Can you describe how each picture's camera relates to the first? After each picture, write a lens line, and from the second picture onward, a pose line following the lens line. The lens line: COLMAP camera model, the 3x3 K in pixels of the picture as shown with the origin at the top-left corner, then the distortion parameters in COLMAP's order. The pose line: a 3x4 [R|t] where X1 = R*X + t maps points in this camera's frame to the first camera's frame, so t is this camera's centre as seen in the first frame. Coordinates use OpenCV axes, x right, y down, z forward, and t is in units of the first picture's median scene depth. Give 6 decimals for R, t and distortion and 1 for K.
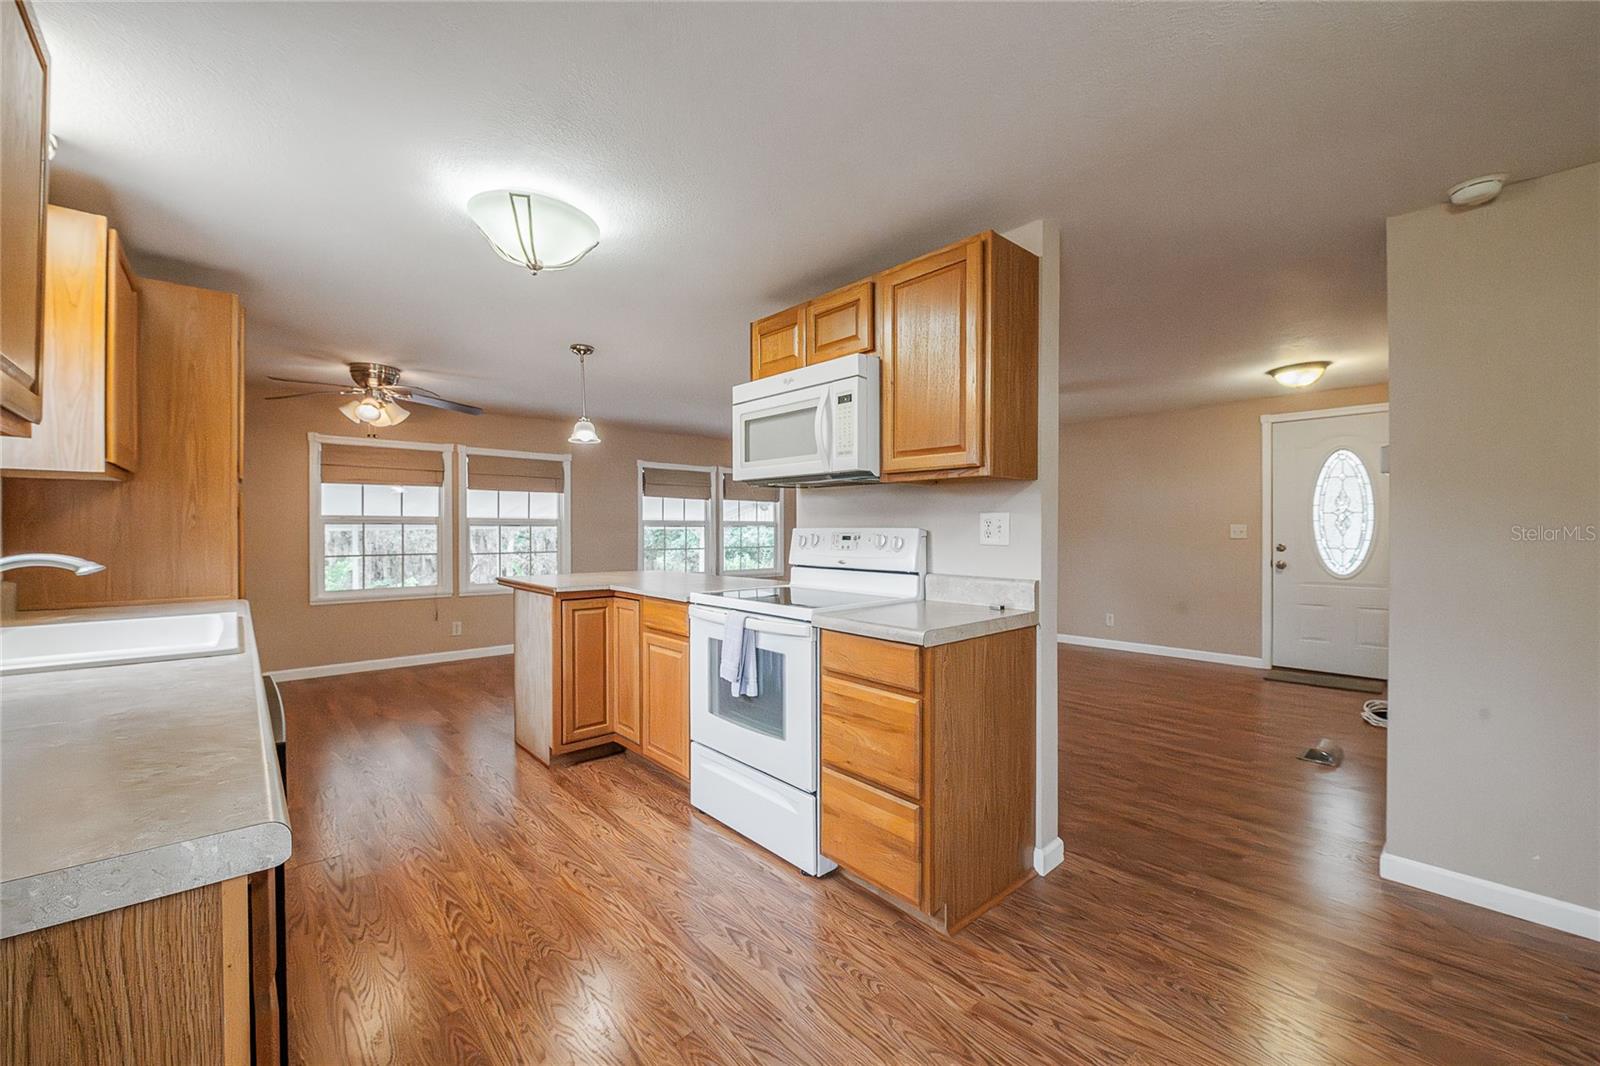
lens RADIAL K [[619.3, 0, 806.0], [0, 619.3, 532.5], [0, 0, 1]] dist [-0.004300, -0.000300]
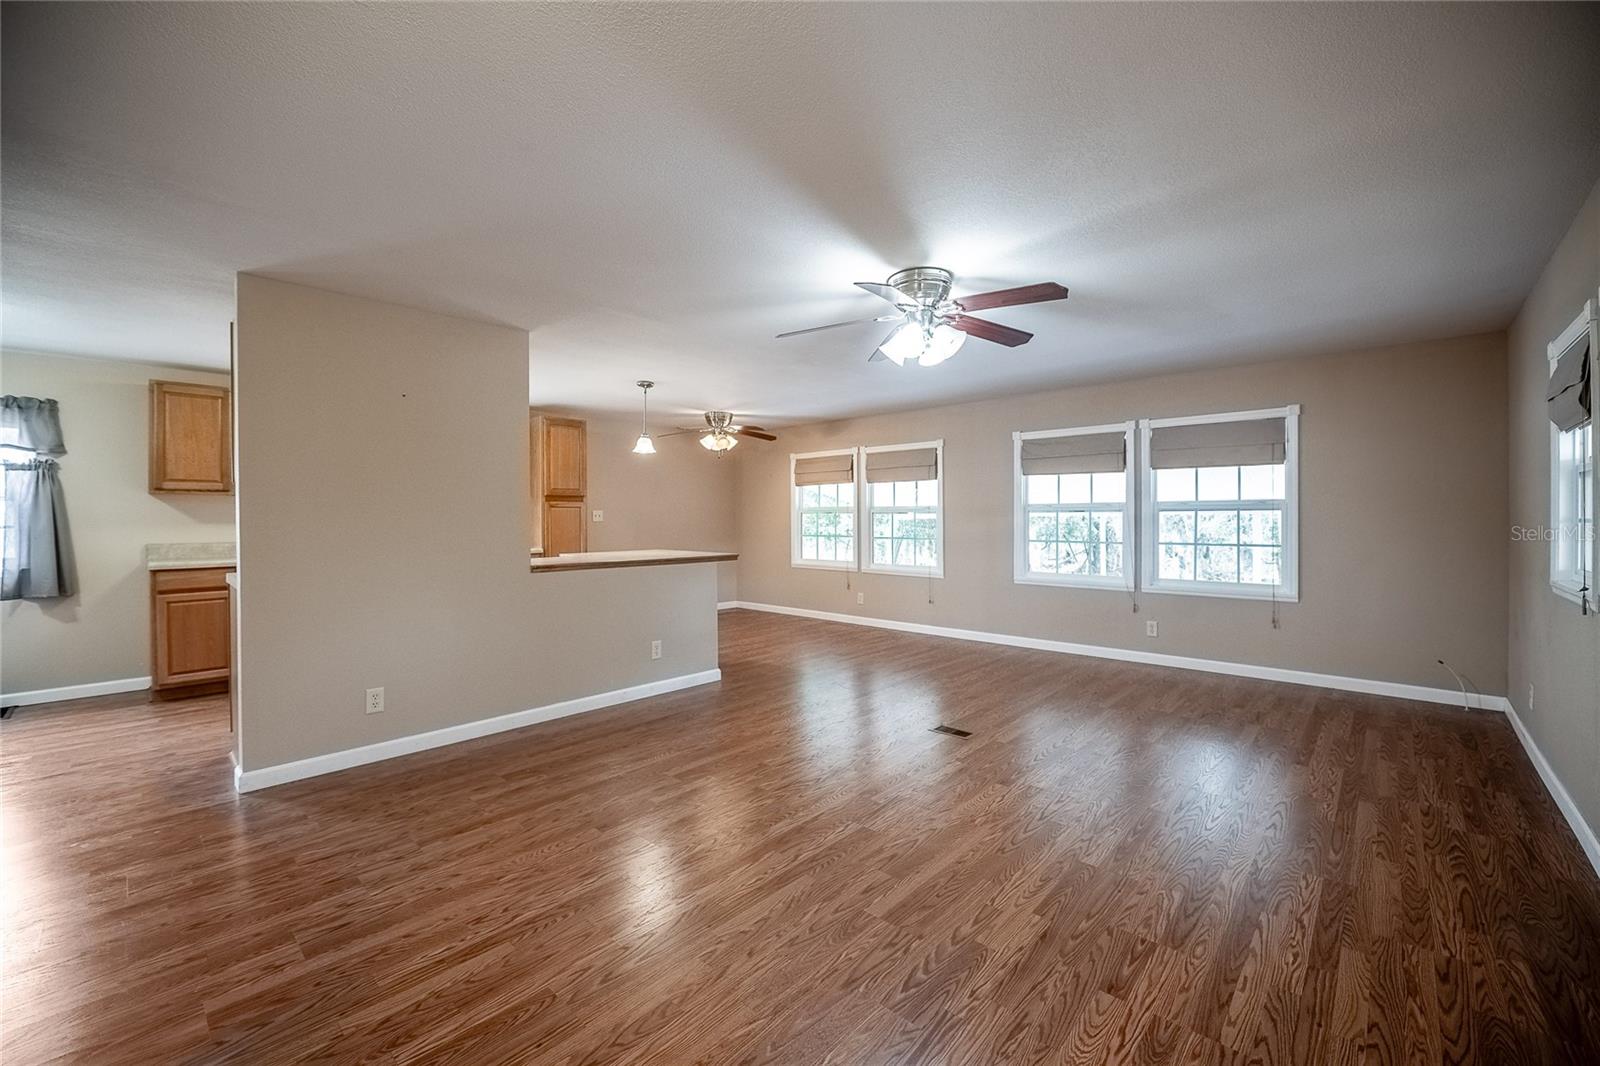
lens RADIAL K [[640.3, 0, 796.9], [0, 640.3, 530.4], [0, 0, 1]] dist [-0.010826, -0.000258]
pose [[0.080355, 0.019215, -0.996581, 1.284351], [-0.001385, 0.999815, 0.019165, -0.004528], [0.996765, -0.000160, 0.080366, 1.476403]]
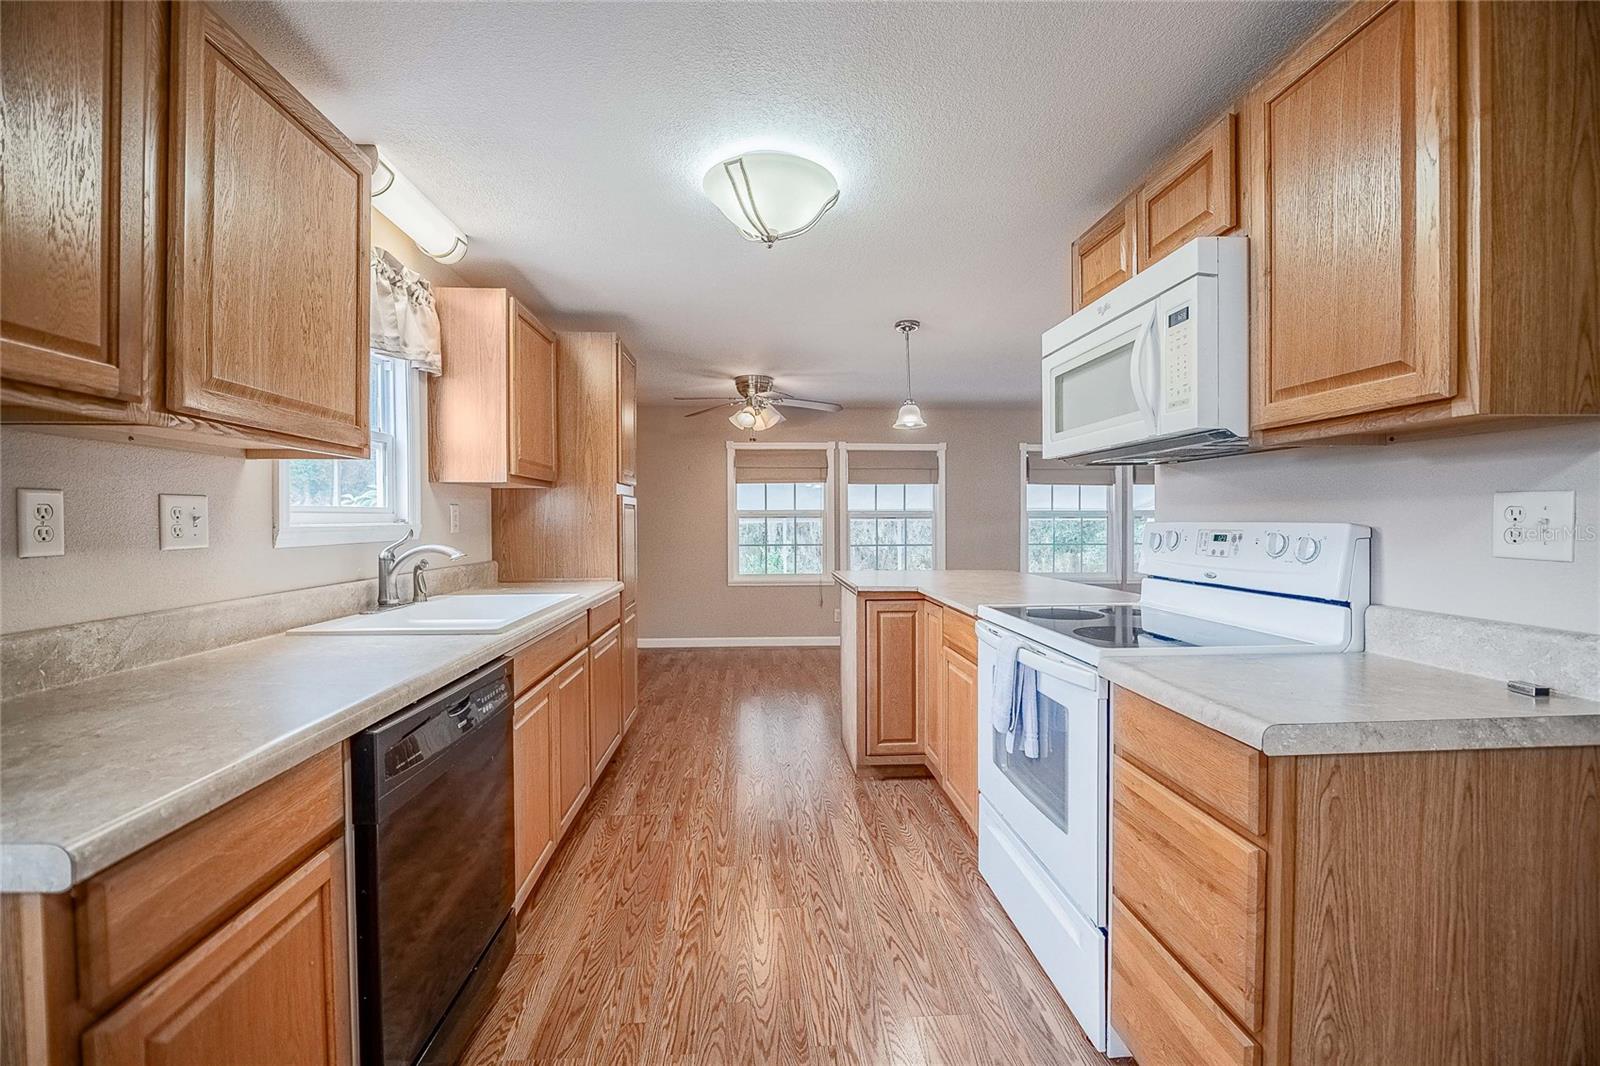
lens RADIAL K [[640.3, 0, 796.9], [0, 640.3, 530.4], [0, 0, 1]] dist [-0.010826, -0.000258]
pose [[0.778982, 0.006829, -0.627008, 0.127745], [0.000193, 0.999938, 0.011131, -0.006080], [0.627046, -0.008792, 0.778933, 0.195434]]
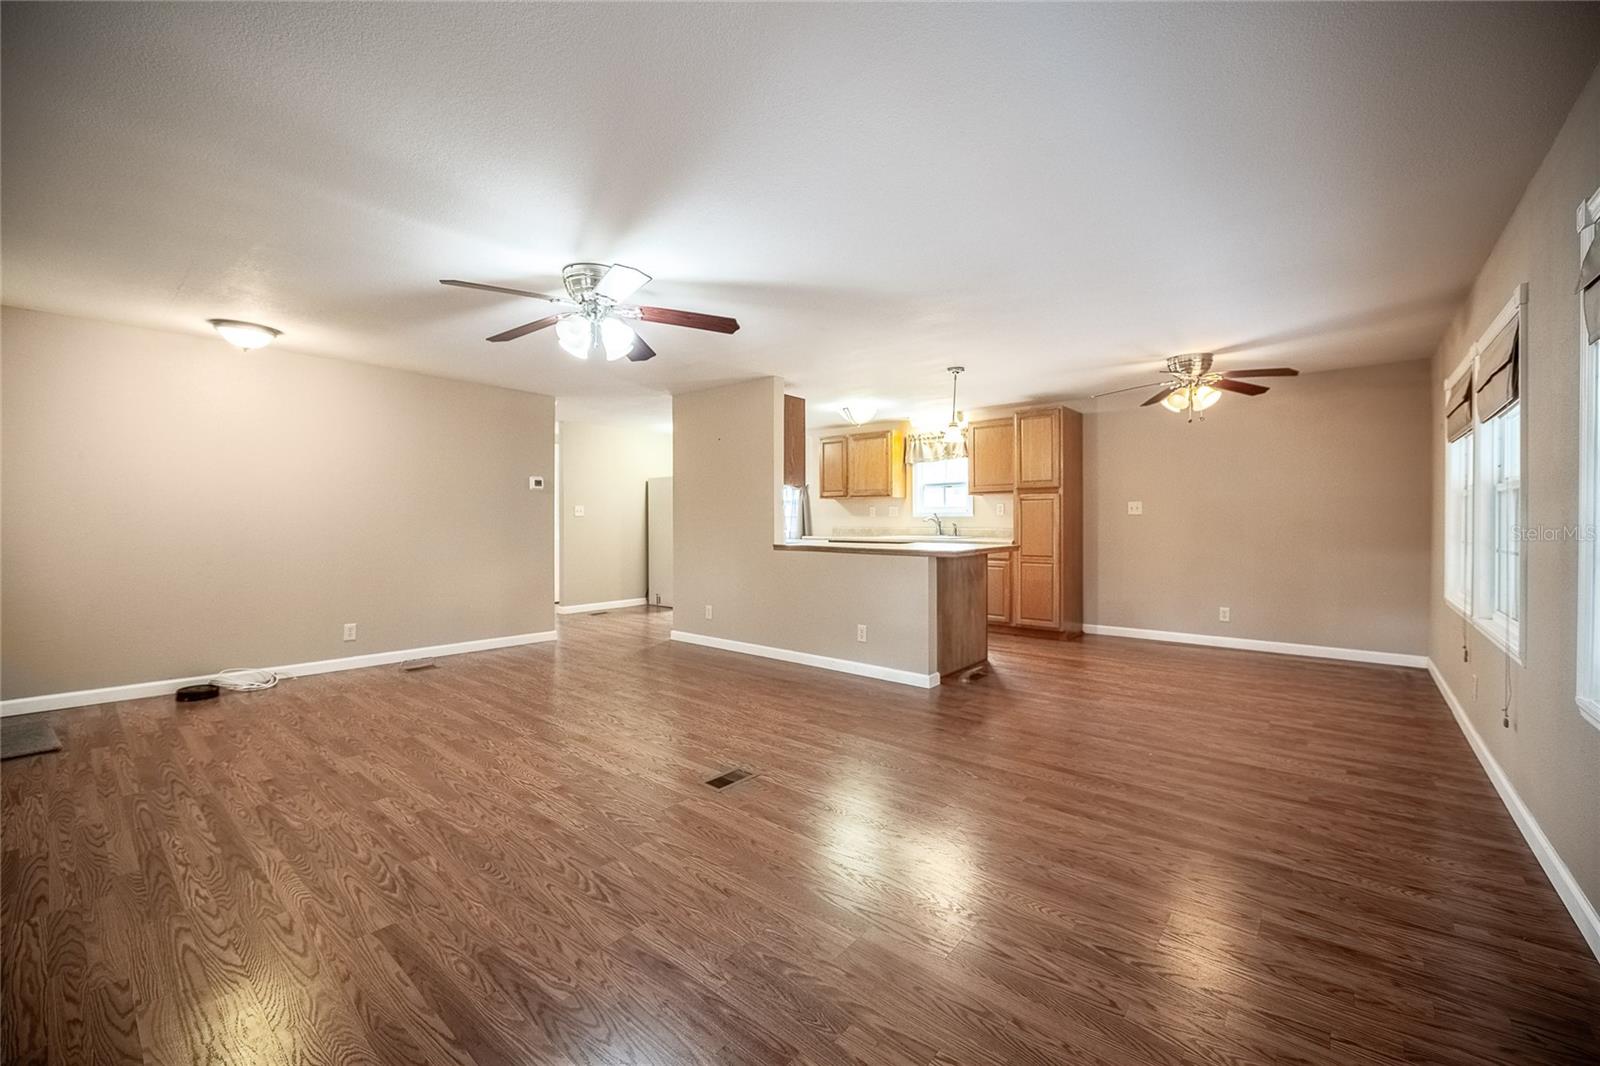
lens RADIAL K [[634.8, 0, 802.3], [0, 634.8, 524.8], [0, 0, 1]] dist [-0.001559, 0.000266]
pose [[-0.991158, 0.001426, -0.132682, 0.164149], [-0.000466, 0.999899, 0.014231, 0.011532], [0.132689, 0.014167, -0.991057, 2.755127]]
